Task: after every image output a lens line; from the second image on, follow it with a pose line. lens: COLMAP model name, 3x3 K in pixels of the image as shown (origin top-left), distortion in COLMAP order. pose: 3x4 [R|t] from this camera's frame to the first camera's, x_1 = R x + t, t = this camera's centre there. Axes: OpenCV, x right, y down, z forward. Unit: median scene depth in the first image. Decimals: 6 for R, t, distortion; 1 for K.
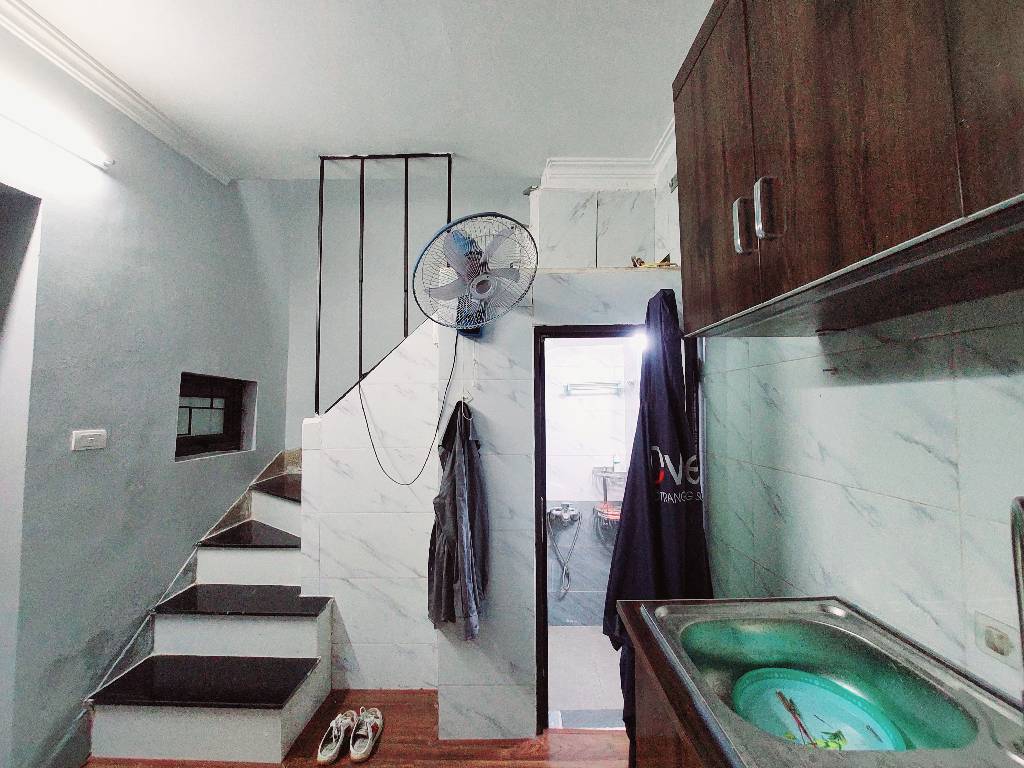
lens RADIAL K [[406.2, 0, 503.8], [0, 406.2, 384.1], [0, 0, 1]] dist [-0.016263, -0.000329]
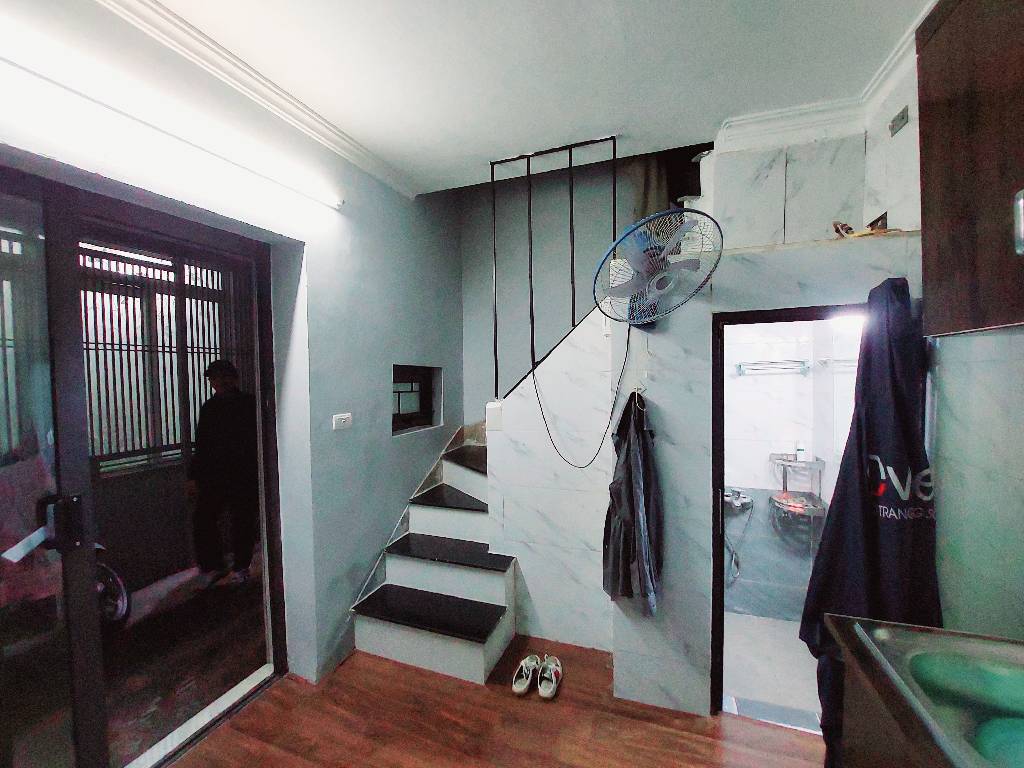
lens RADIAL K [[406.2, 0, 506.4], [0, 406.2, 382.4], [0, 0, 1]] dist [-0.016263, -0.000329]
pose [[0.944245, -0.001805, -0.329239, -0.074385], [0.027842, 0.996841, 0.074385, -0.067916], [0.328065, -0.079404, 0.941312, -0.071978]]
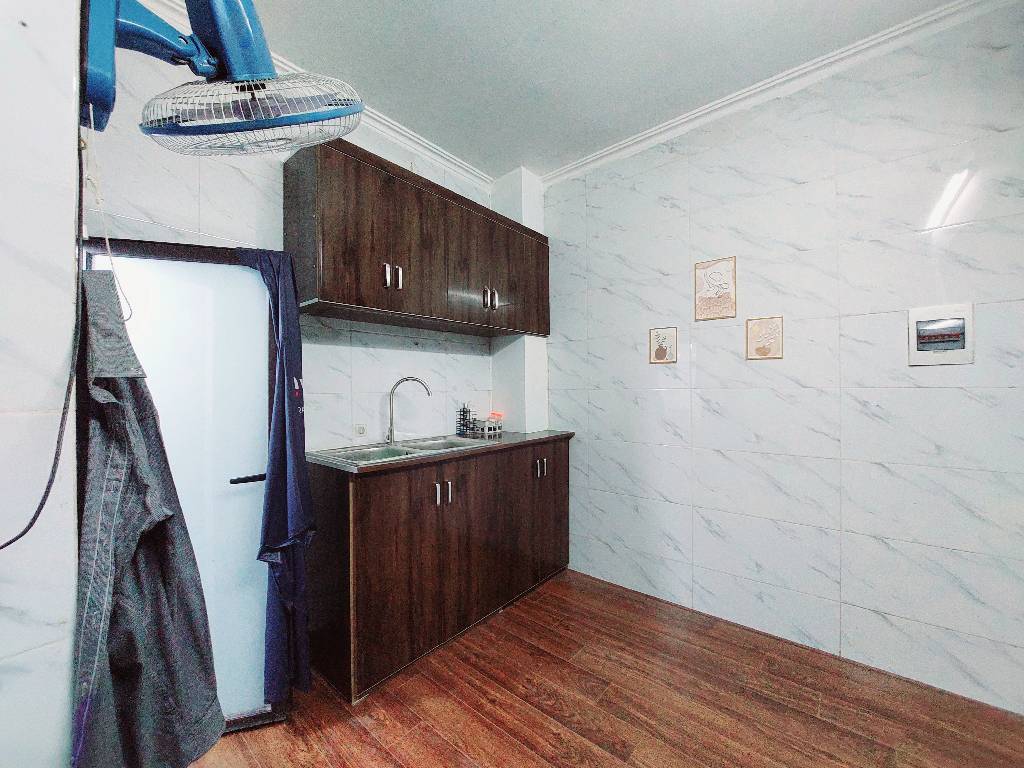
lens RADIAL K [[406.2, 0, 515.4], [0, 406.2, 383.1], [0, 0, 1]] dist [-0.016263, -0.000329]
pose [[-0.765384, 0.020482, 0.643248, -0.667865], [-0.017293, 0.998478, -0.052370, 0.155019], [-0.643341, -0.051207, -0.763865, 1.003268]]
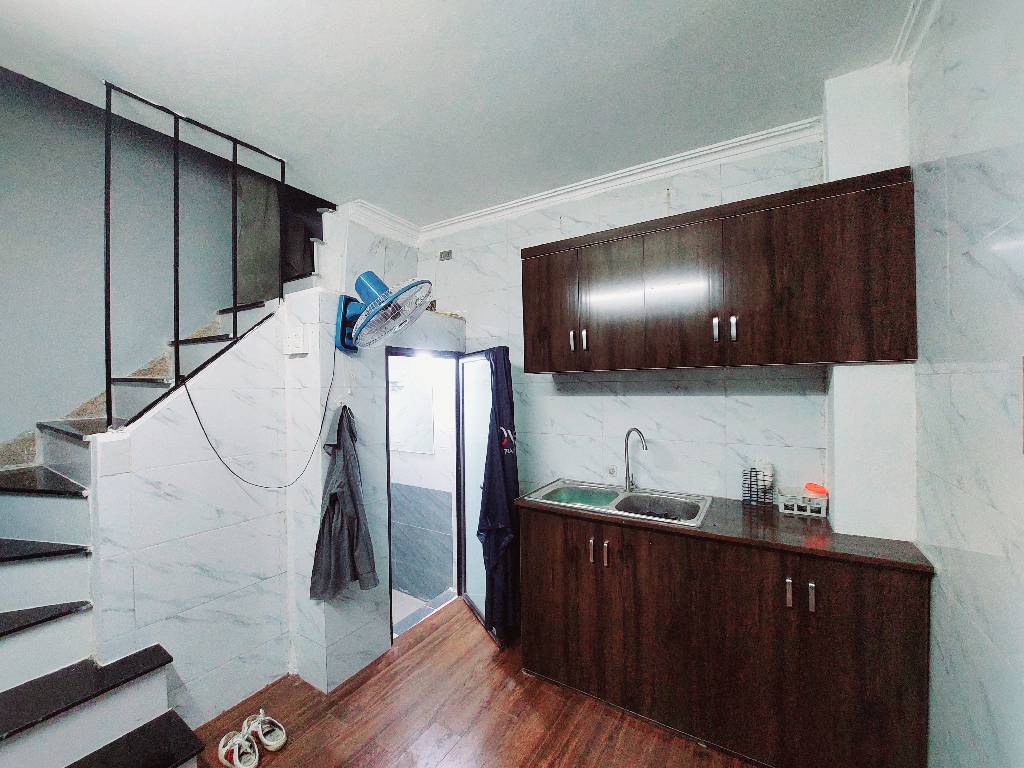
lens RADIAL K [[406.2, 0, 513.8], [0, 406.2, 381.8], [0, 0, 1]] dist [-0.016263, -0.000329]
pose [[0.524408, 0.008866, 0.851421, -0.855909], [-0.033899, 0.999370, 0.010472, -0.058053], [-0.850792, -0.034354, 0.524378, -0.050431]]
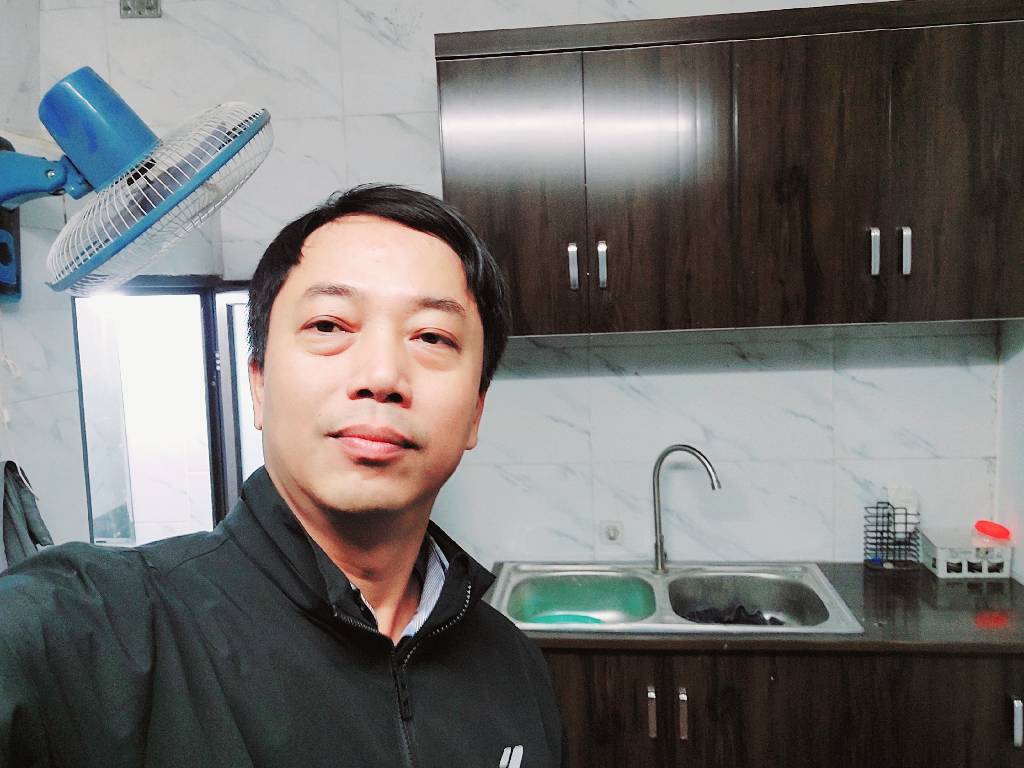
lens RADIAL K [[915.3, 0, 508.8], [0, 915.3, 383.4], [0, 0, 1]] dist [0.041063, 0.000817]
pose [[0.101842, -0.100326, 0.989729, -0.962243], [-0.016395, 0.994597, 0.102506, -0.140102], [-0.994666, -0.026666, 0.099647, 0.393116]]
